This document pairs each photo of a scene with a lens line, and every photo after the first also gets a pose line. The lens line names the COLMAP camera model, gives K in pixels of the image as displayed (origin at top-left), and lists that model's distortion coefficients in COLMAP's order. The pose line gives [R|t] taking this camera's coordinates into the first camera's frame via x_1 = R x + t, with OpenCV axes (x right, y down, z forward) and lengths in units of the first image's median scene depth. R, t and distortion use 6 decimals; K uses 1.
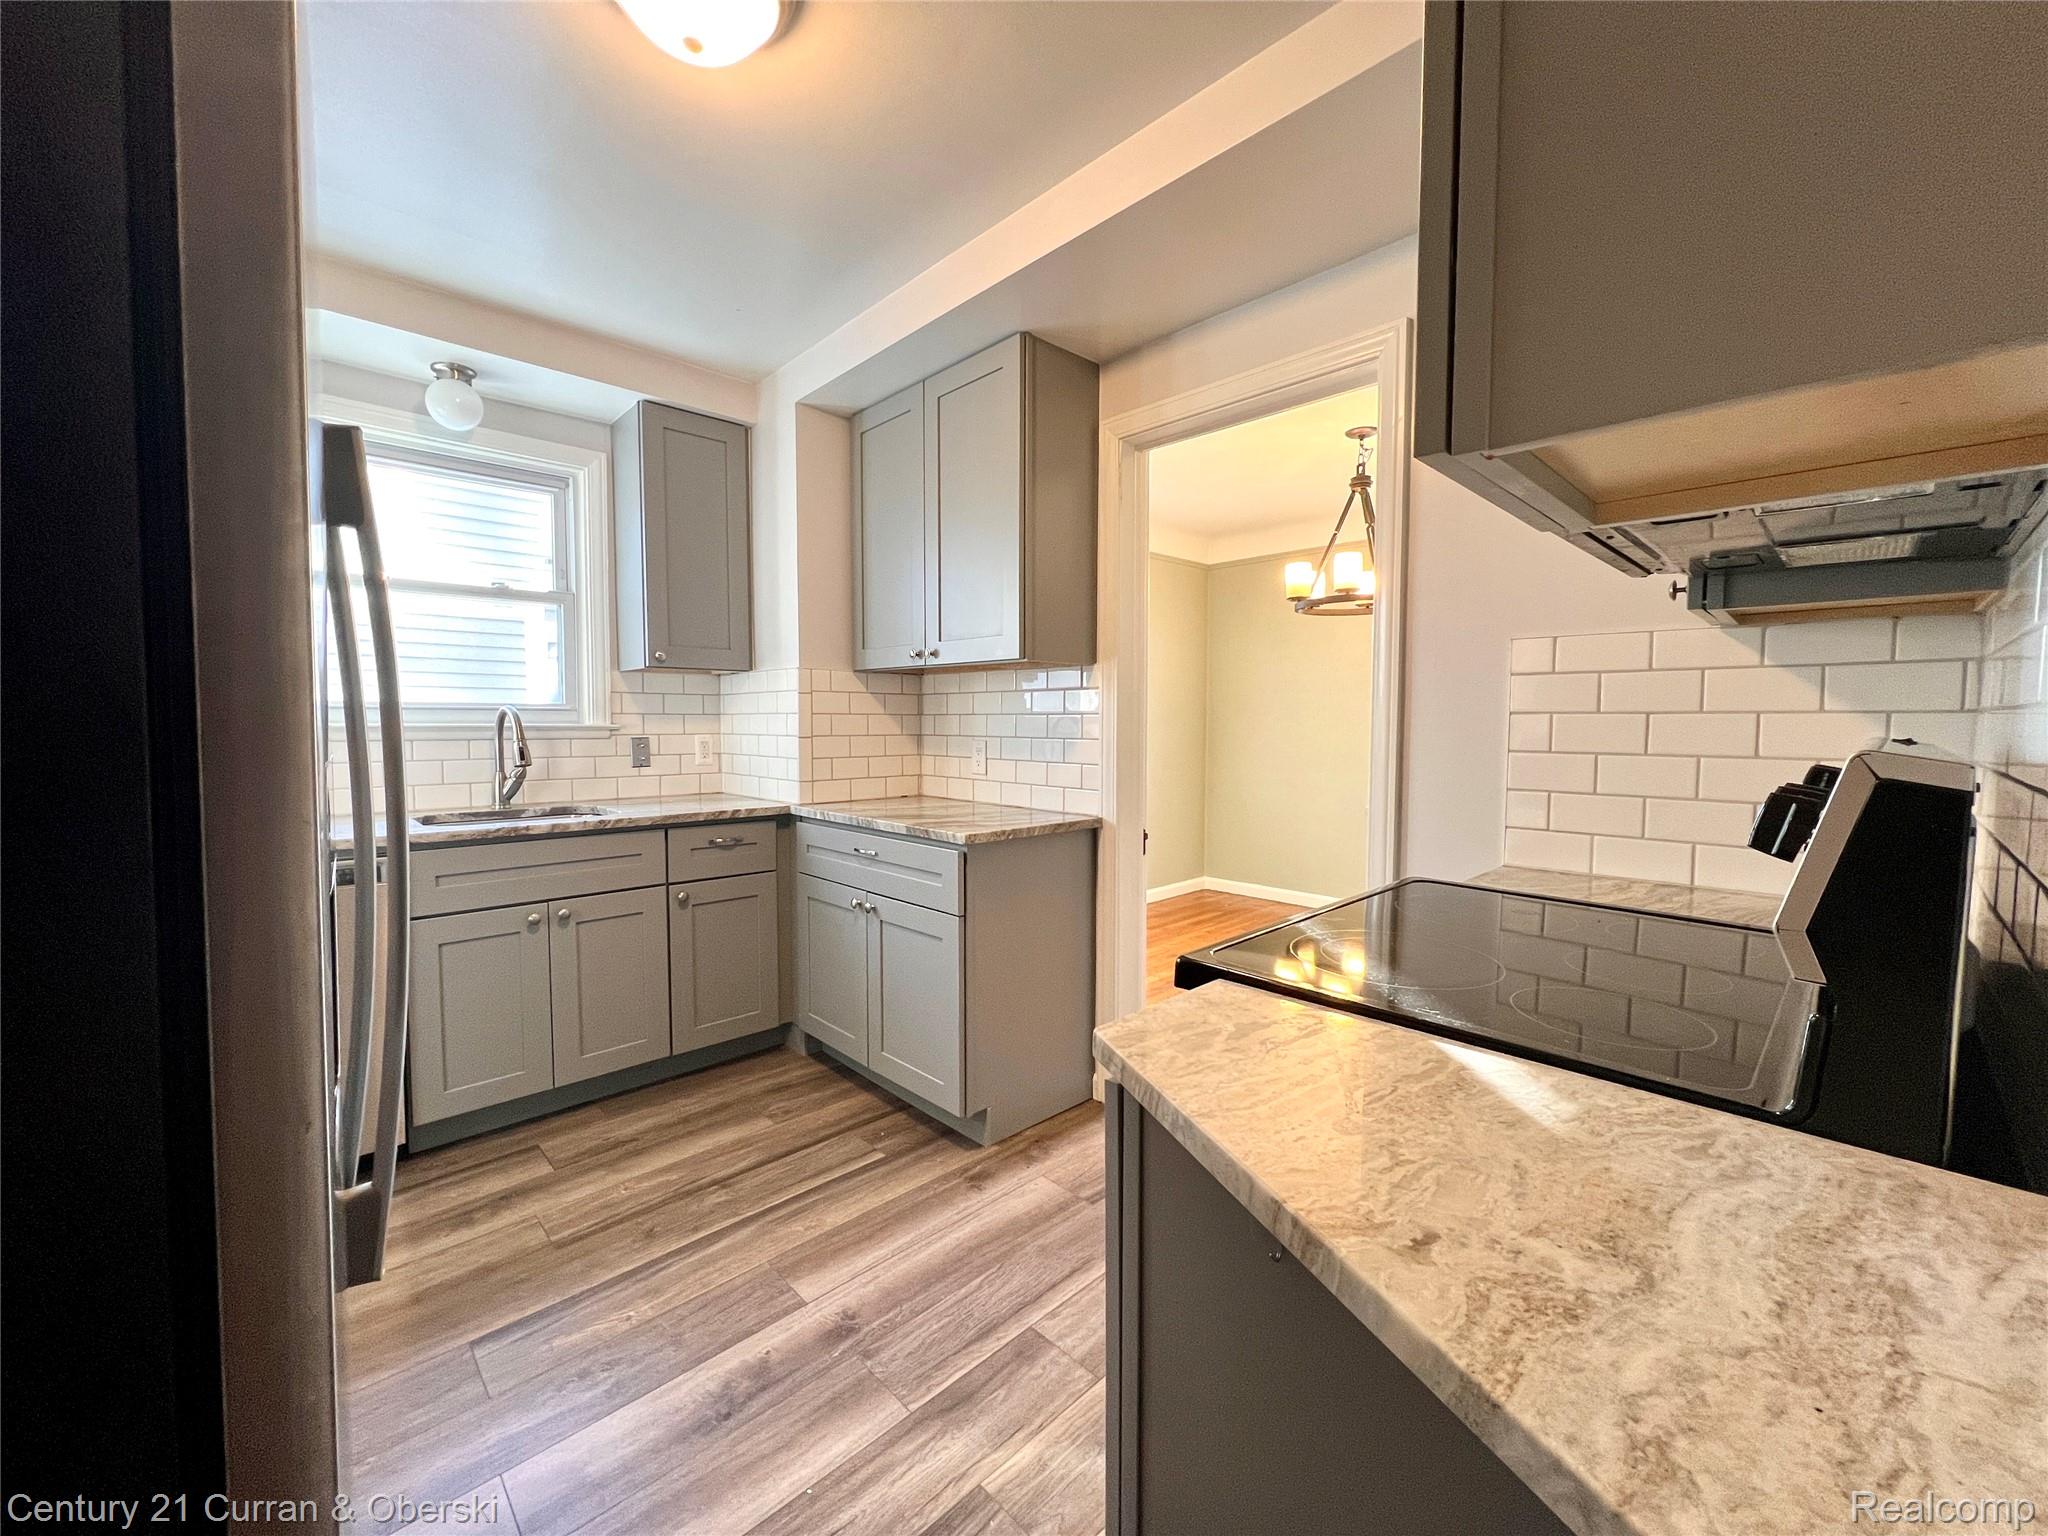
lens RADIAL K [[812.7, 0, 1009.5], [0, 812.7, 754.1], [0, 0, 1]] dist [-0.000120, 0.000301]
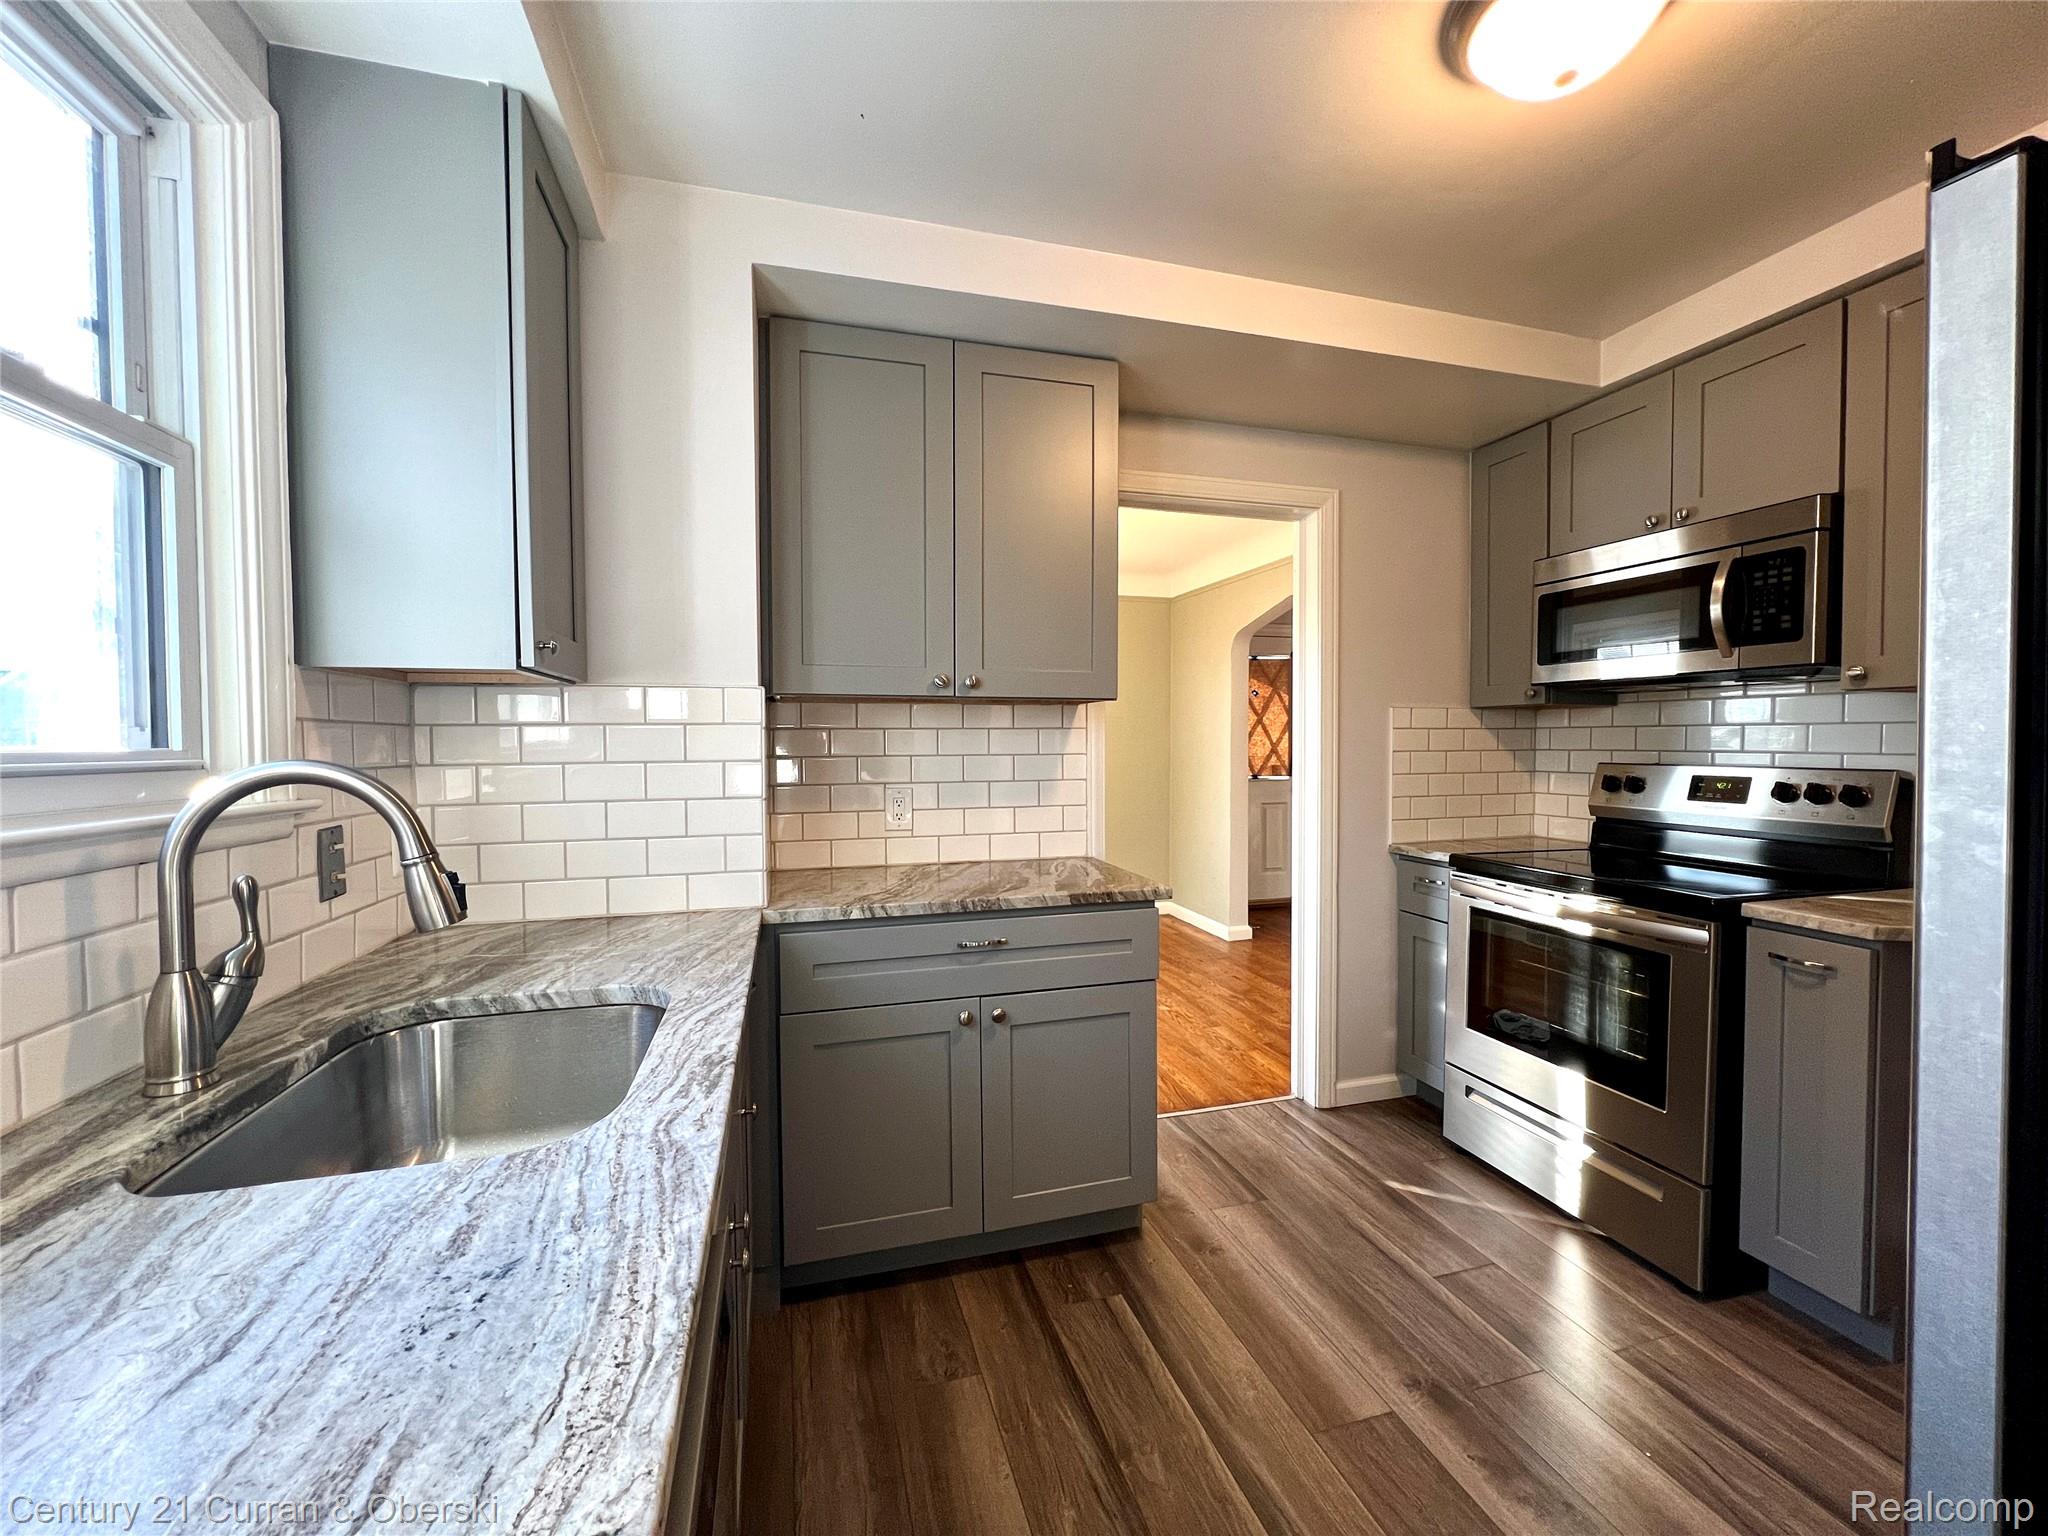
lens RADIAL K [[812.7, 0, 1012.0], [0, 812.7, 777.8], [0, 0, 1]] dist [-0.000120, 0.000301]
pose [[0.475346, -0.041186, 0.878834, -0.800334], [0.061226, 0.998031, 0.013656, -0.038210], [-0.877666, 0.047316, 0.476931, 0.605090]]
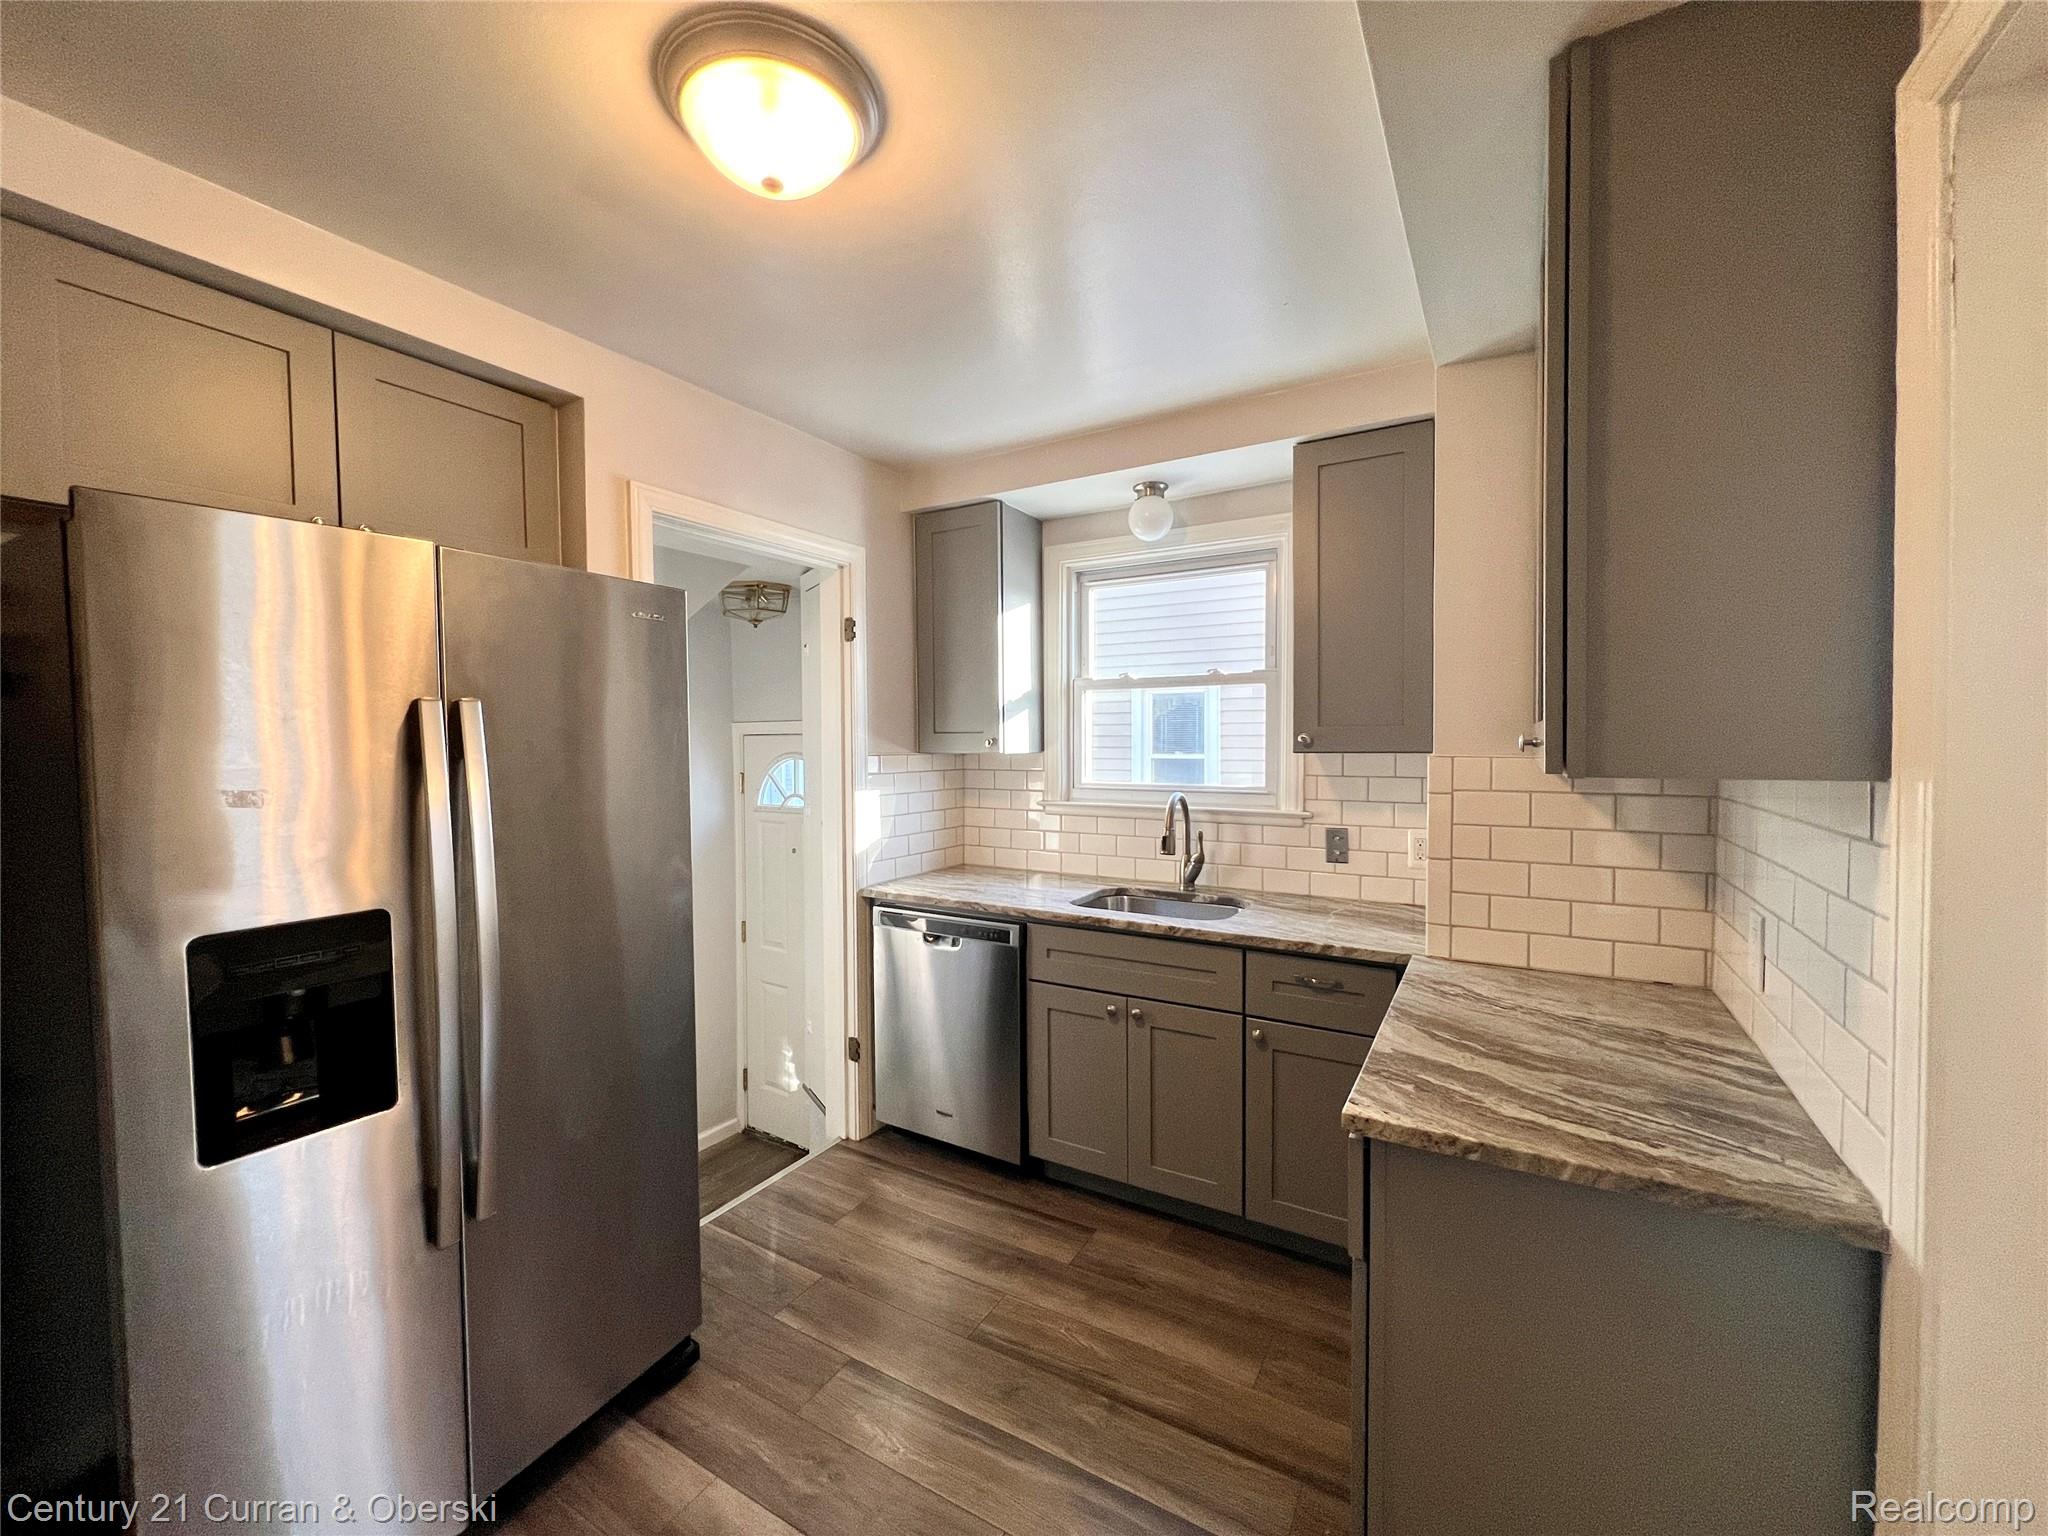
lens RADIAL K [[812.7, 0, 1037.3], [0, 812.7, 759.4], [0, 0, 1]] dist [-0.000120, 0.000301]
pose [[0.287604, 0.019017, -0.957561, 0.336351], [-0.037340, 0.999265, 0.008630, -0.109267], [0.957021, 0.033273, 0.288103, 0.551874]]
